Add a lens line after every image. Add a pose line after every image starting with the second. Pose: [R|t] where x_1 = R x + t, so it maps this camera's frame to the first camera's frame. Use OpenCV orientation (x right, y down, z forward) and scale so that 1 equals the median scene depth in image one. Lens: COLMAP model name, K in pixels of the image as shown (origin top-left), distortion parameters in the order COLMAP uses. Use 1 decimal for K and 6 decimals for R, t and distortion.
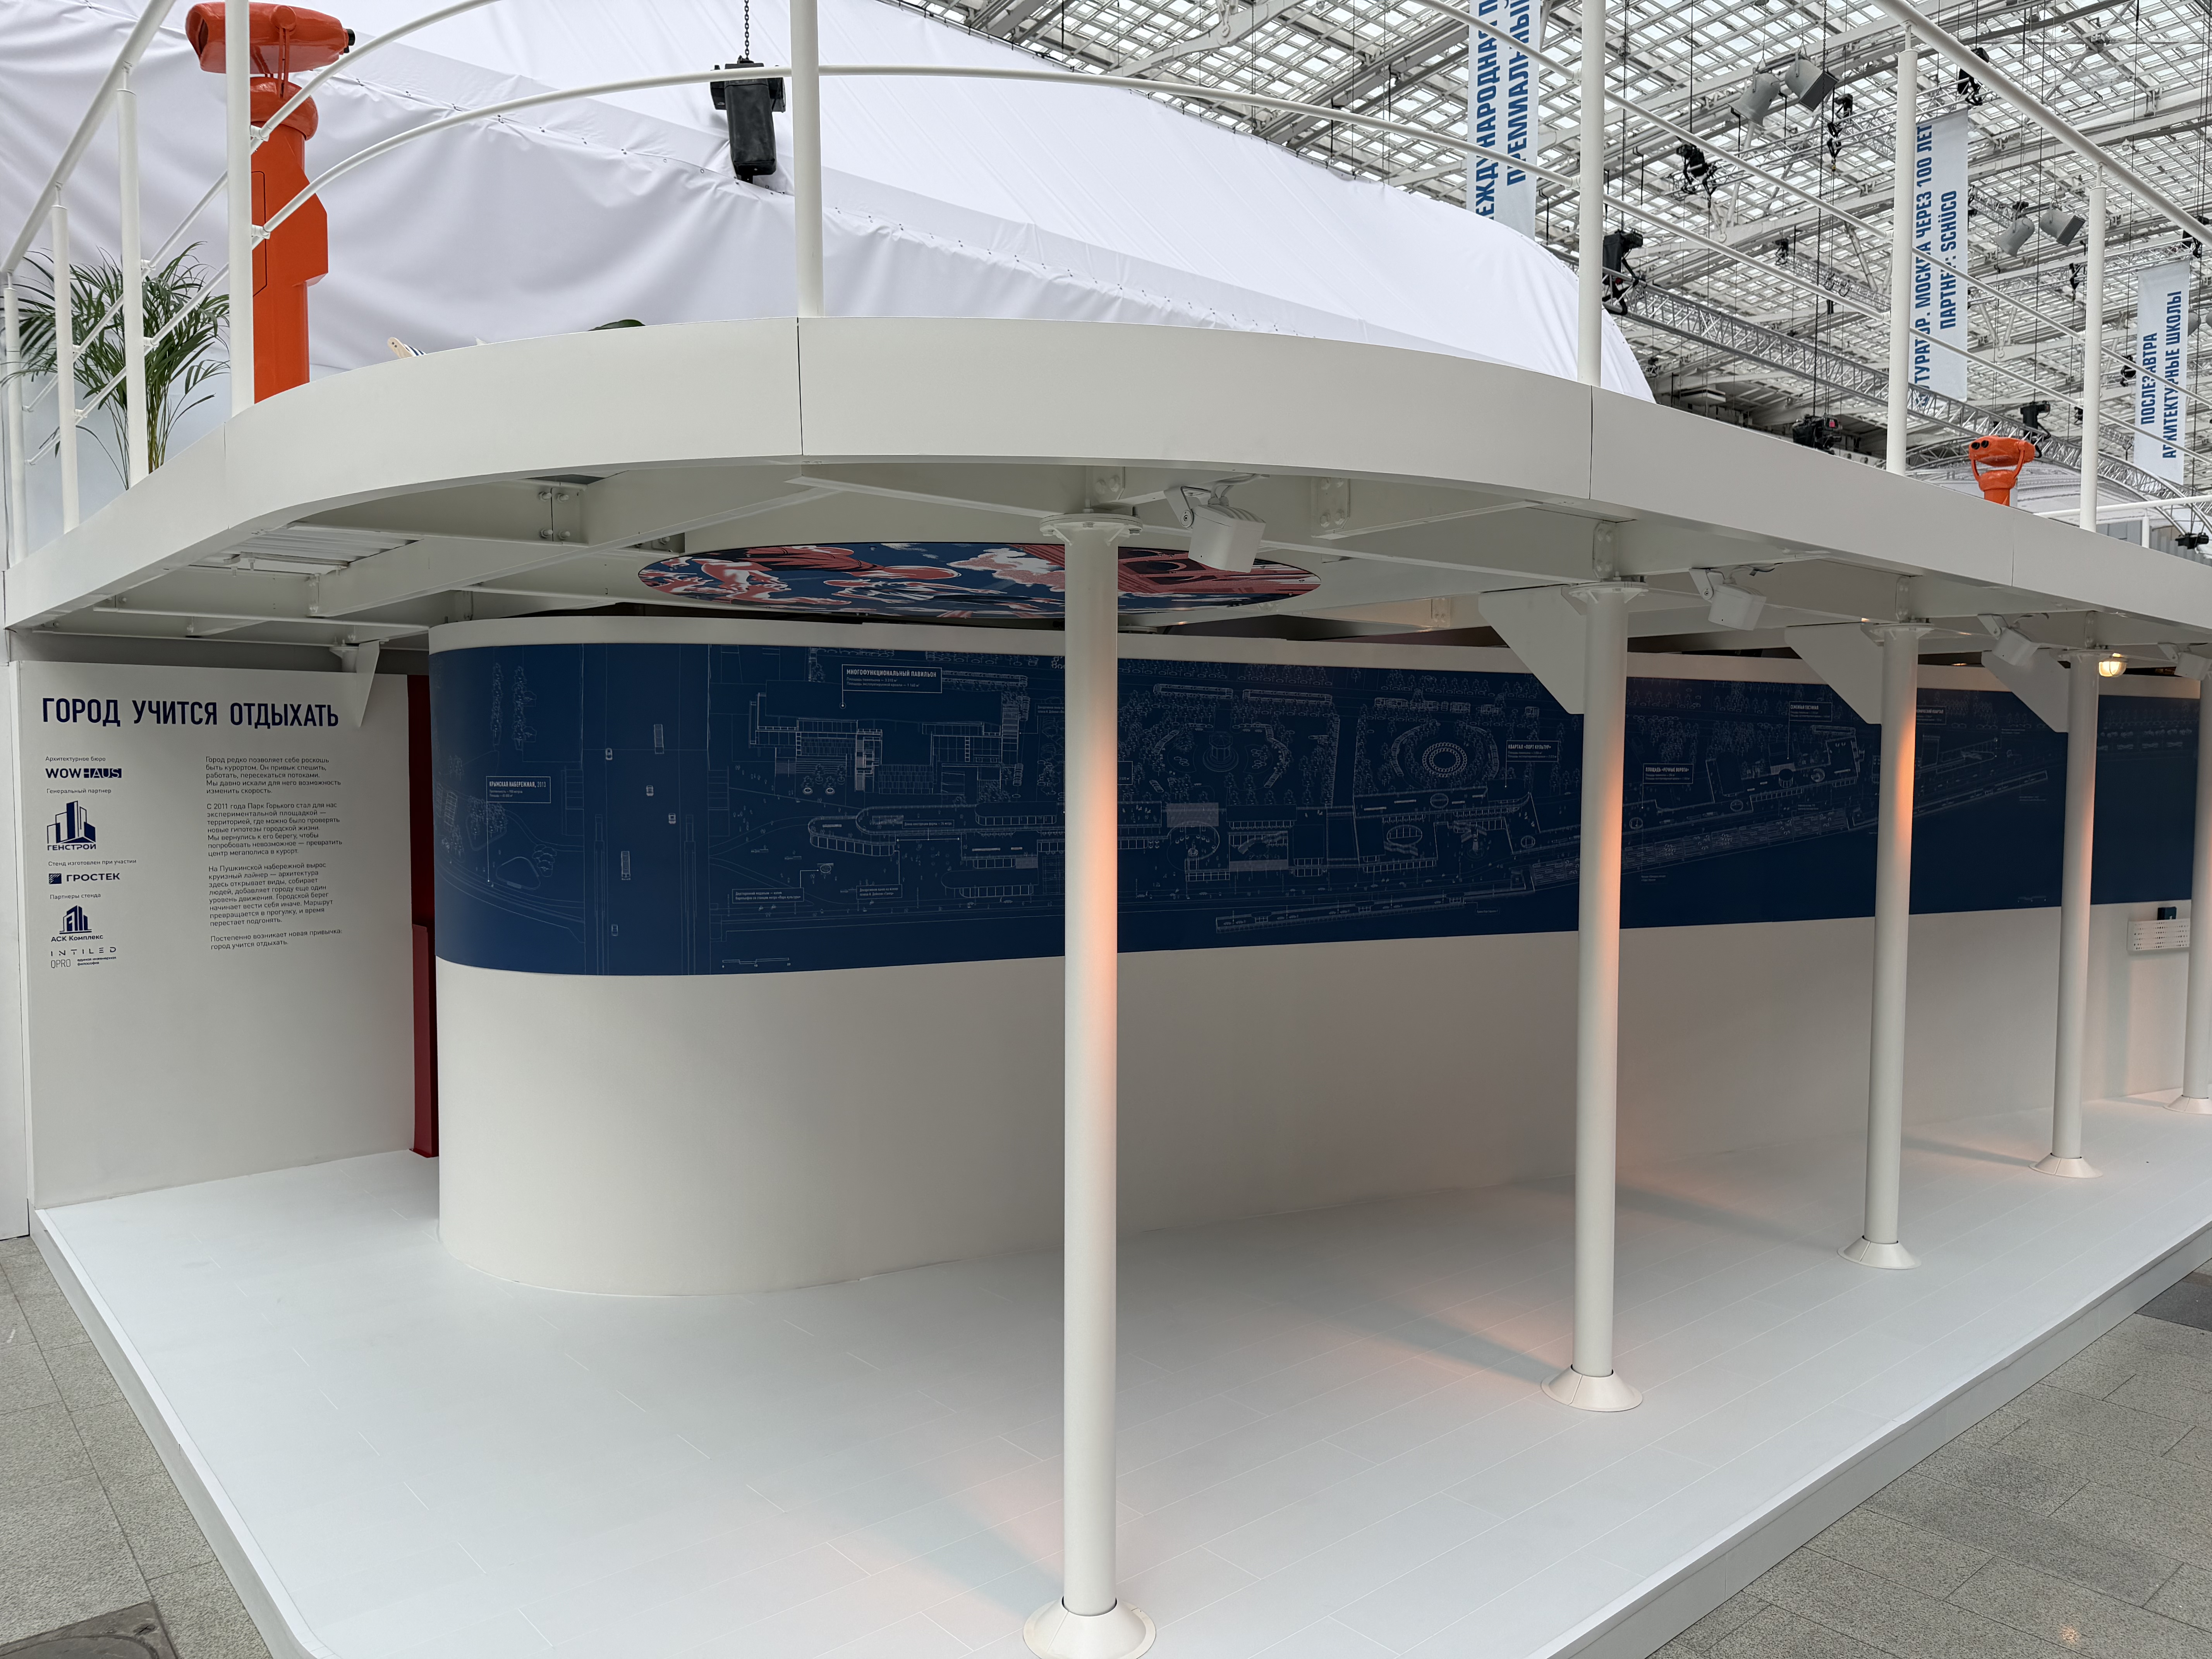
lens RADIAL K [[1558.2, 0, 1102.1], [0, 1558.2, 843.4], [0, 0, 1]] dist [0.018428, -0.020019]
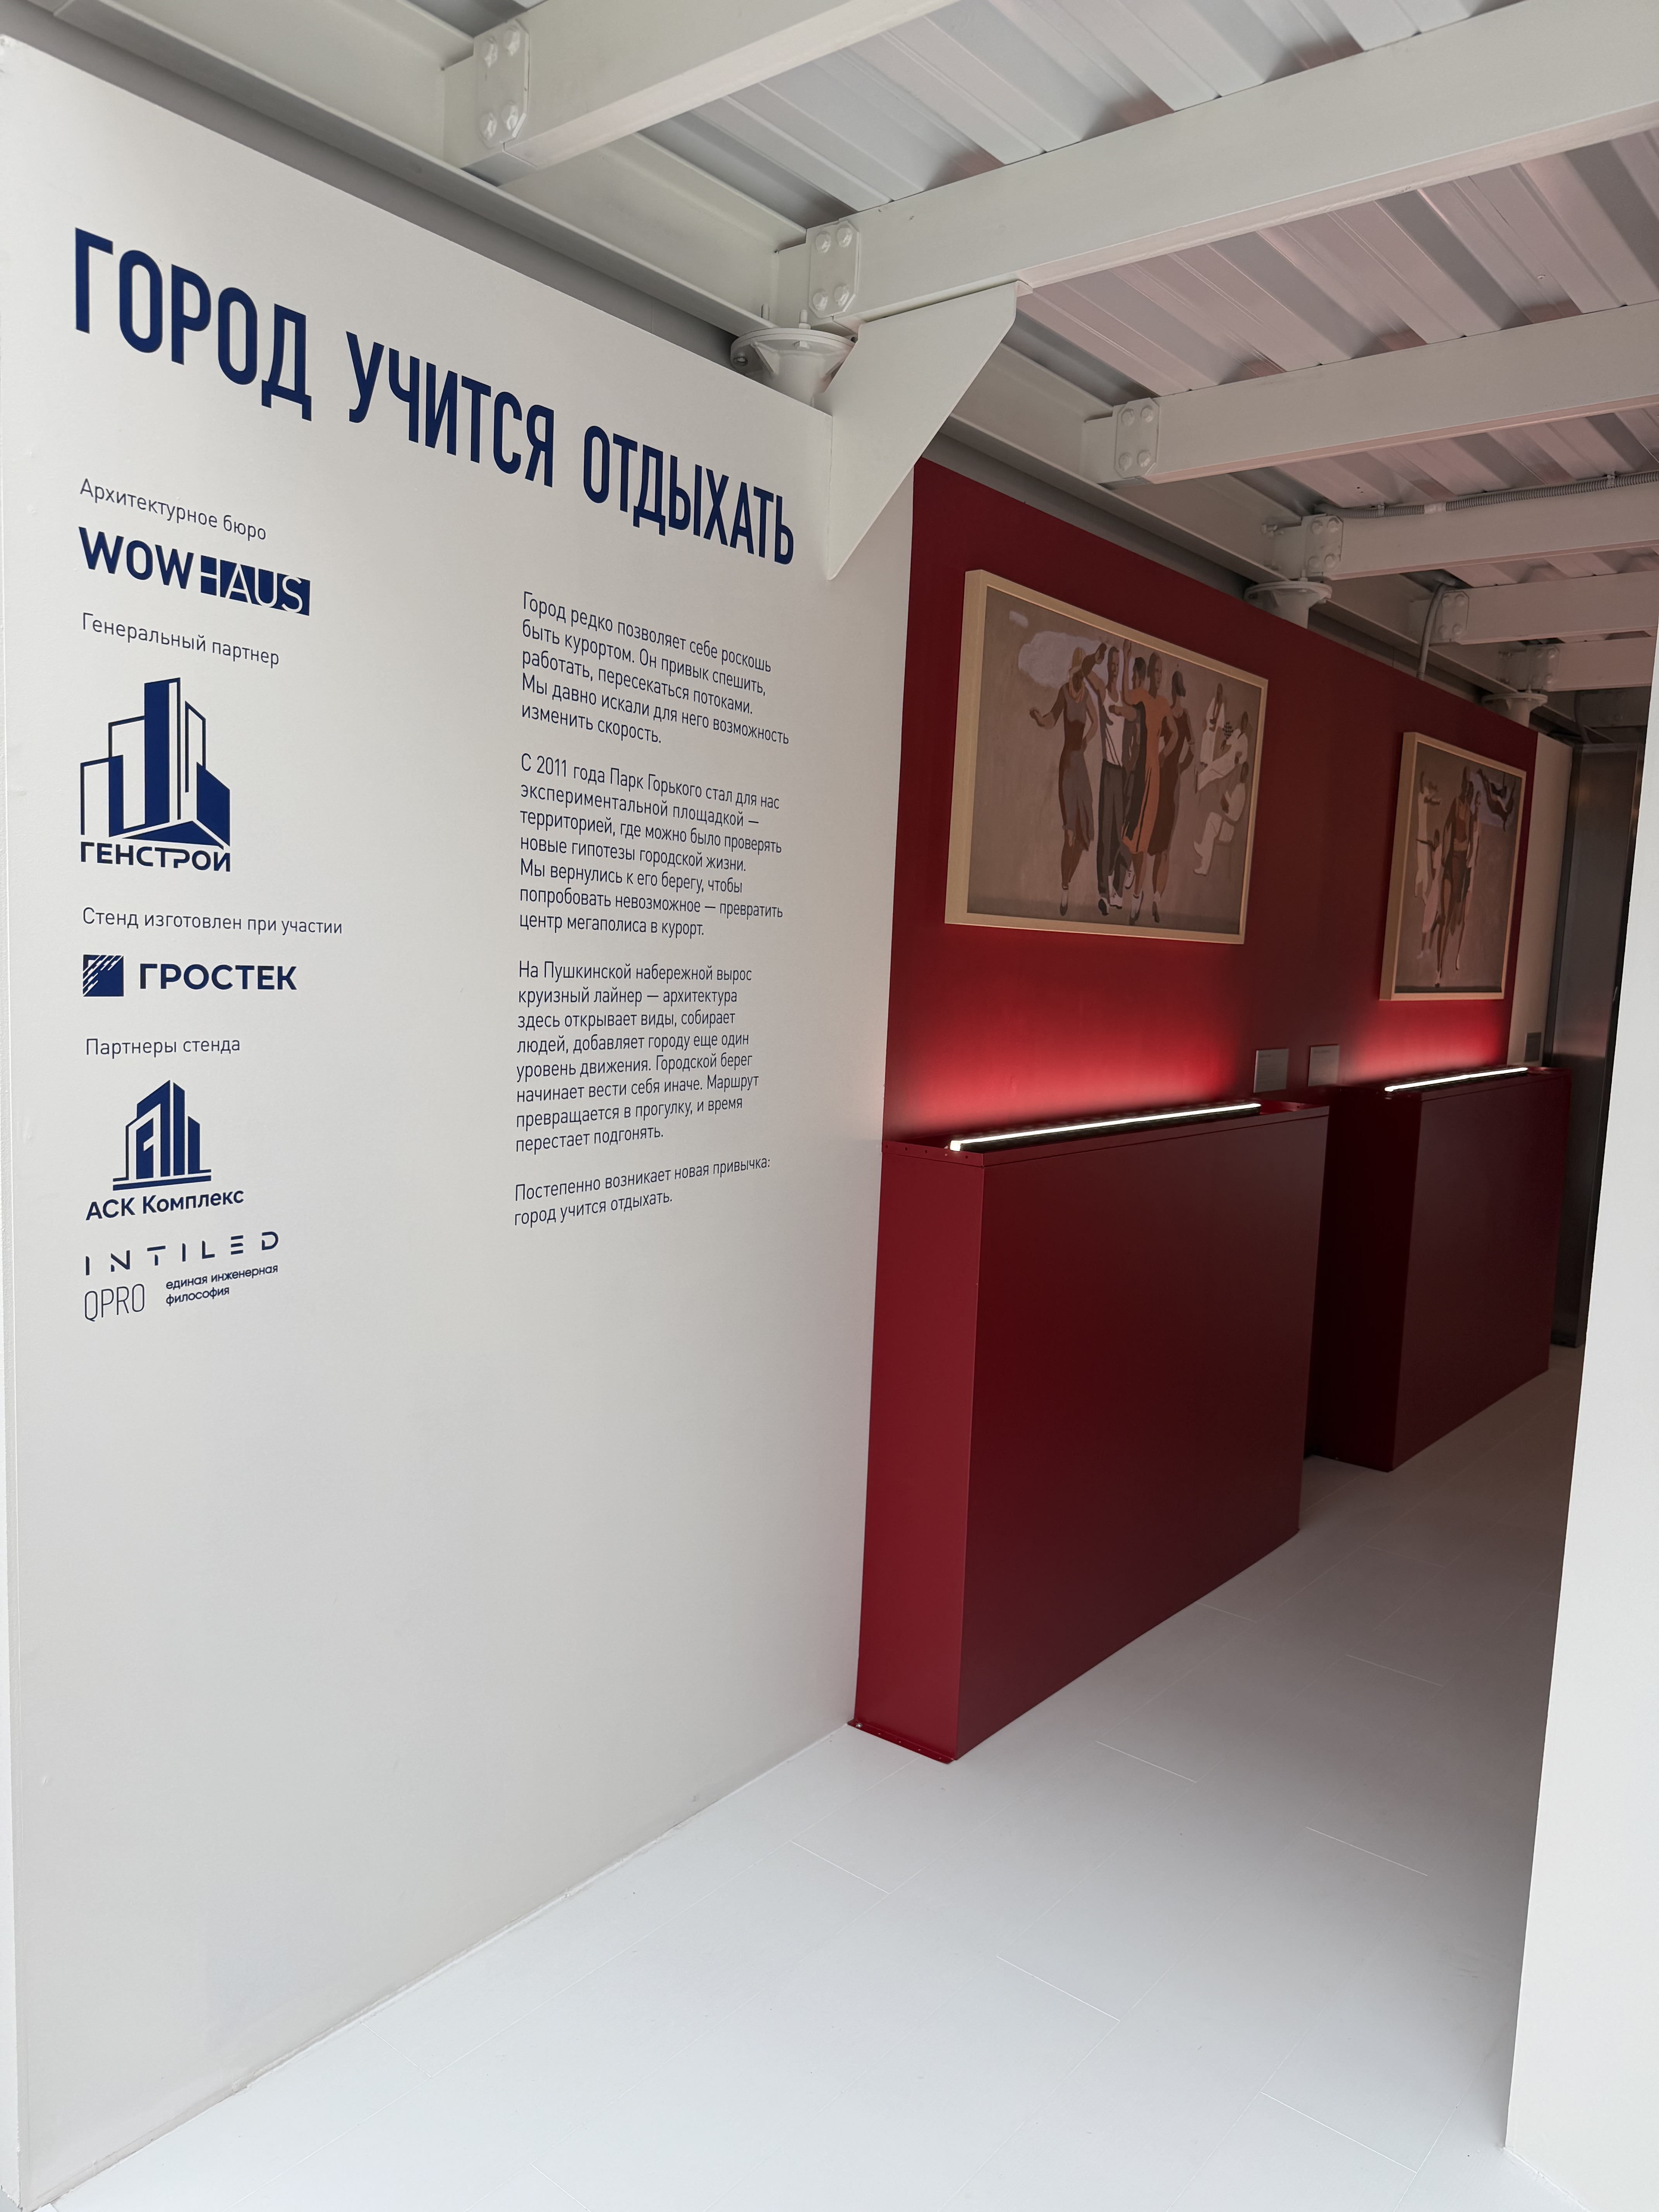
lens RADIAL K [[1532.5, 0, 814.5], [0, 1532.5, 1106.3], [0, 0, 1]] dist [0.164642, -0.349154]
pose [[0.984004, 0.016395, 0.177388, -0.566452], [-0.026270, 0.998224, 0.053463, 0.025648], [-0.176197, -0.057268, 0.982688, 0.687440]]
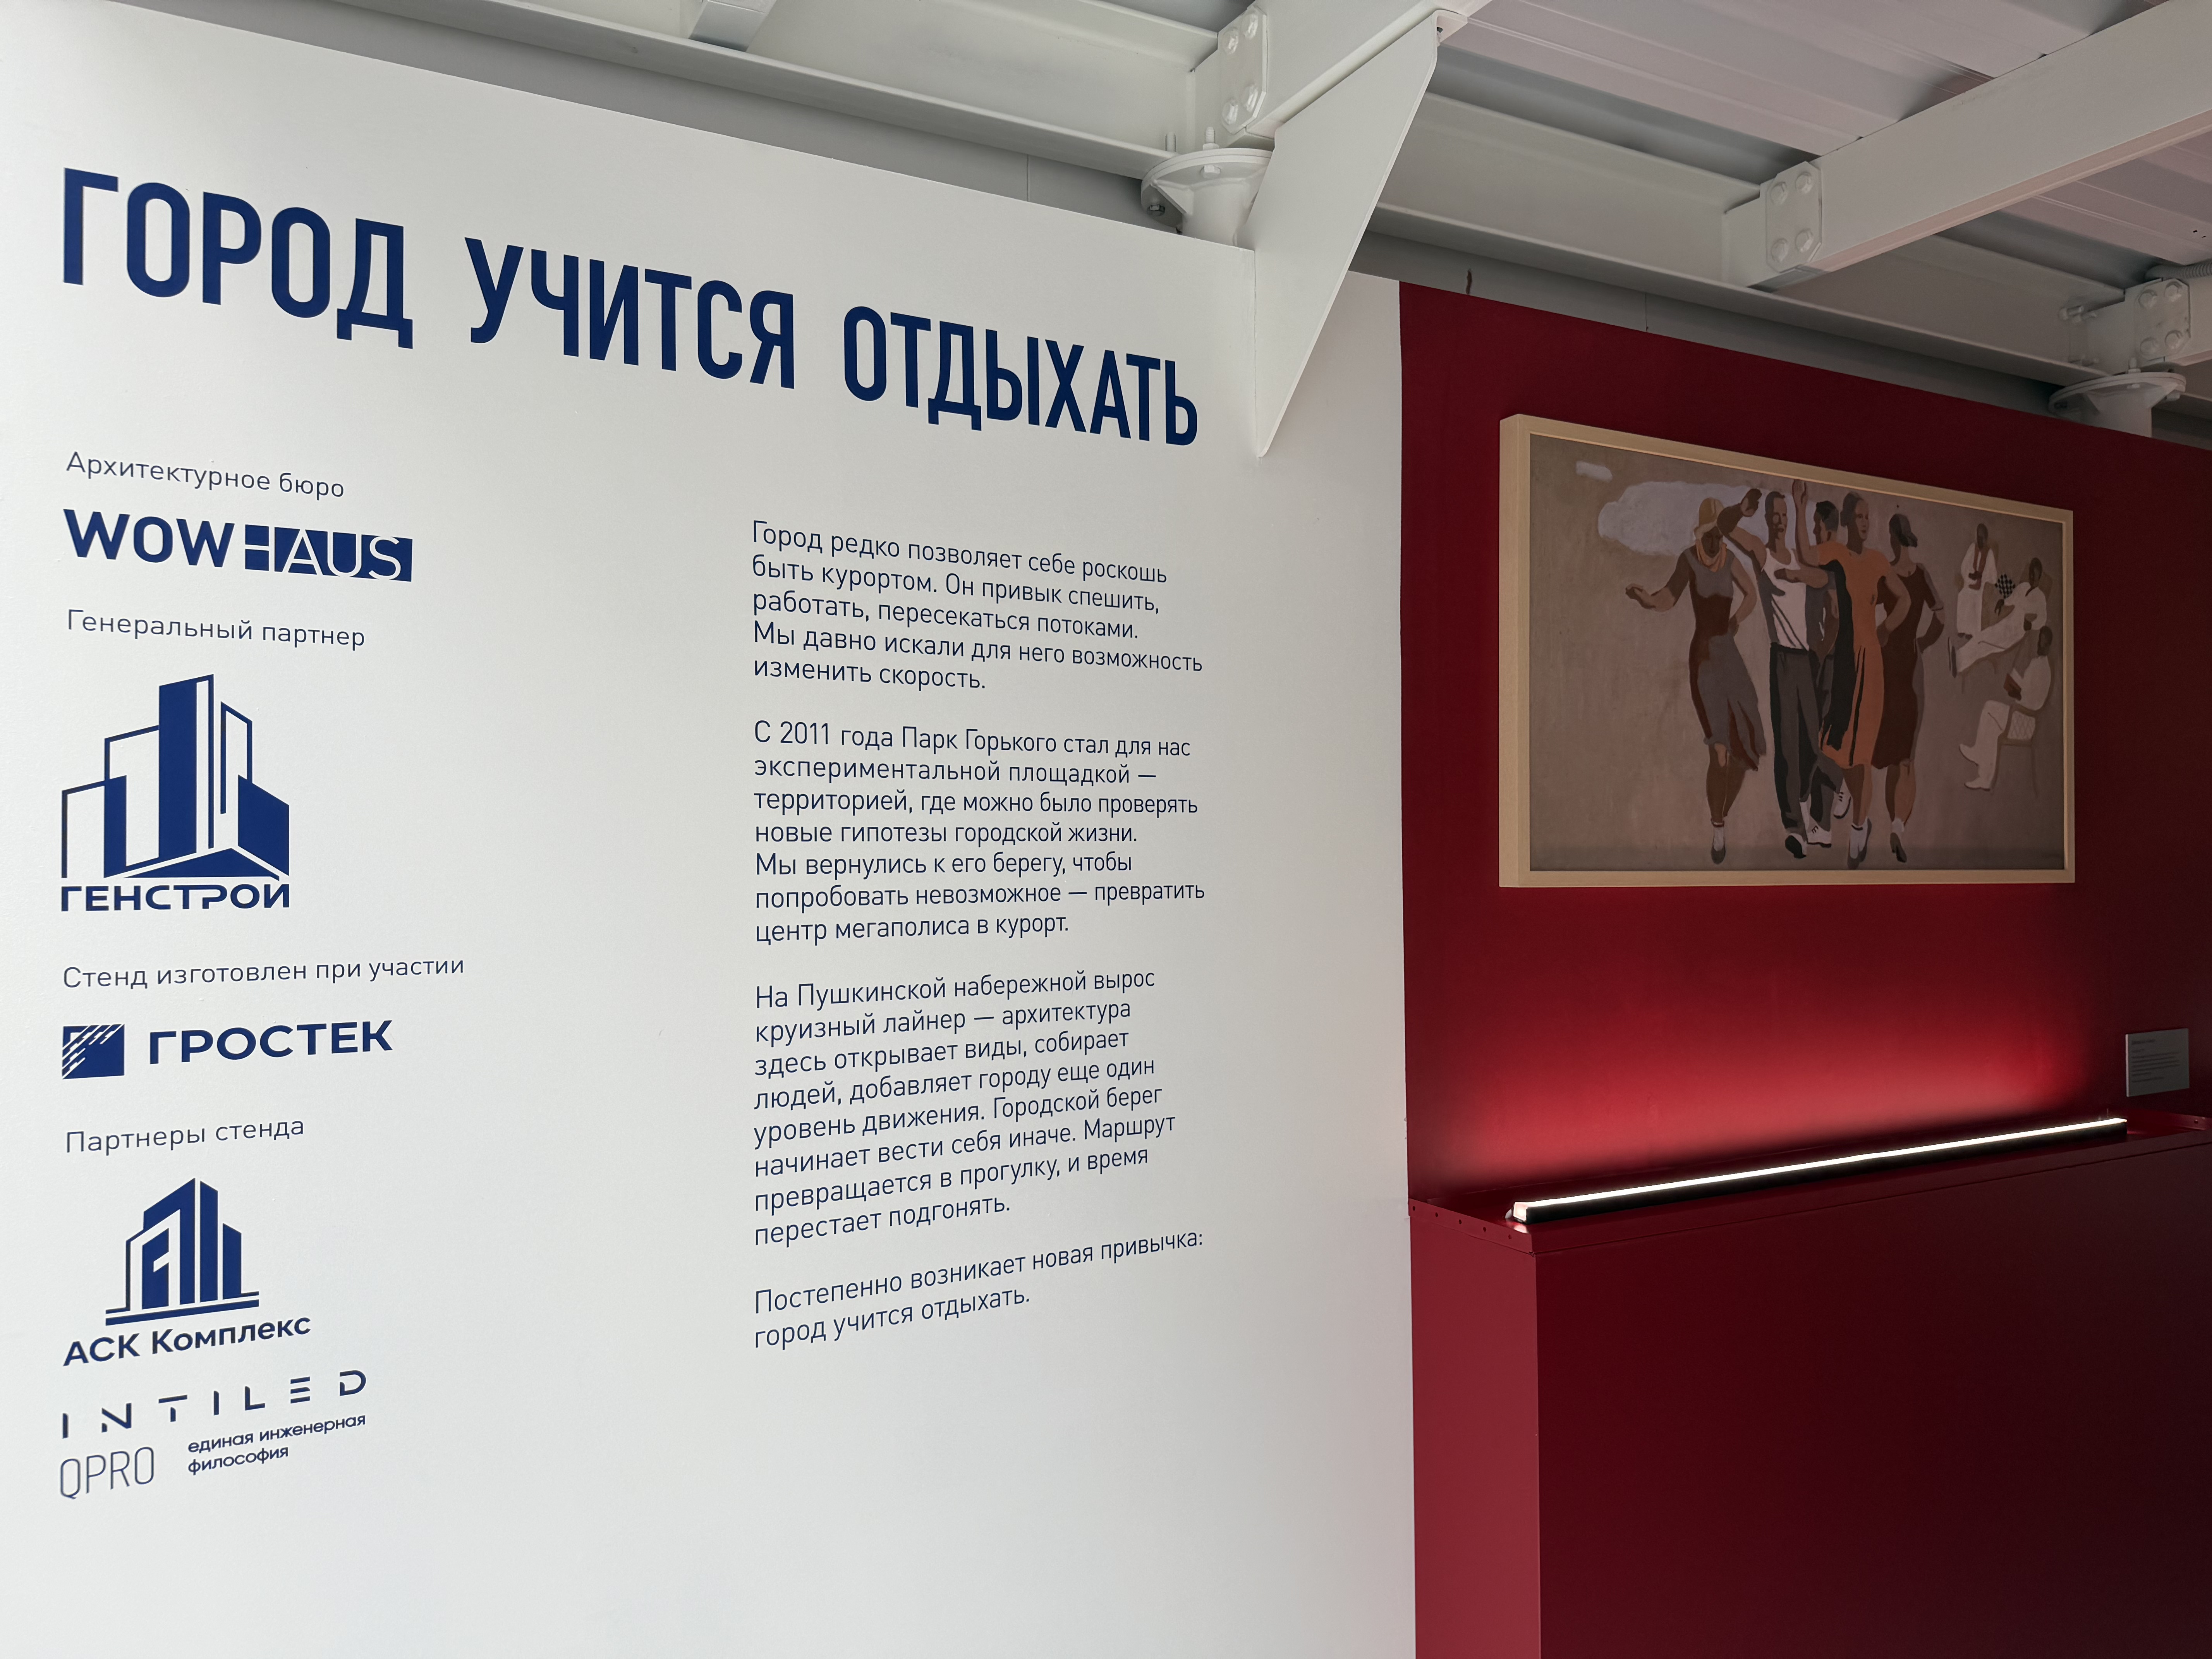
lens RADIAL K [[1500.4, 0, 1094.6], [0, 1500.4, 830.0], [0, 0, 1]] dist [0.160225, -0.306905]
pose [[0.975233, -0.016875, -0.220536, -0.470488], [0.000623, 0.997291, -0.073555, 0.008085], [0.221179, 0.071595, 0.972602, 0.787762]]
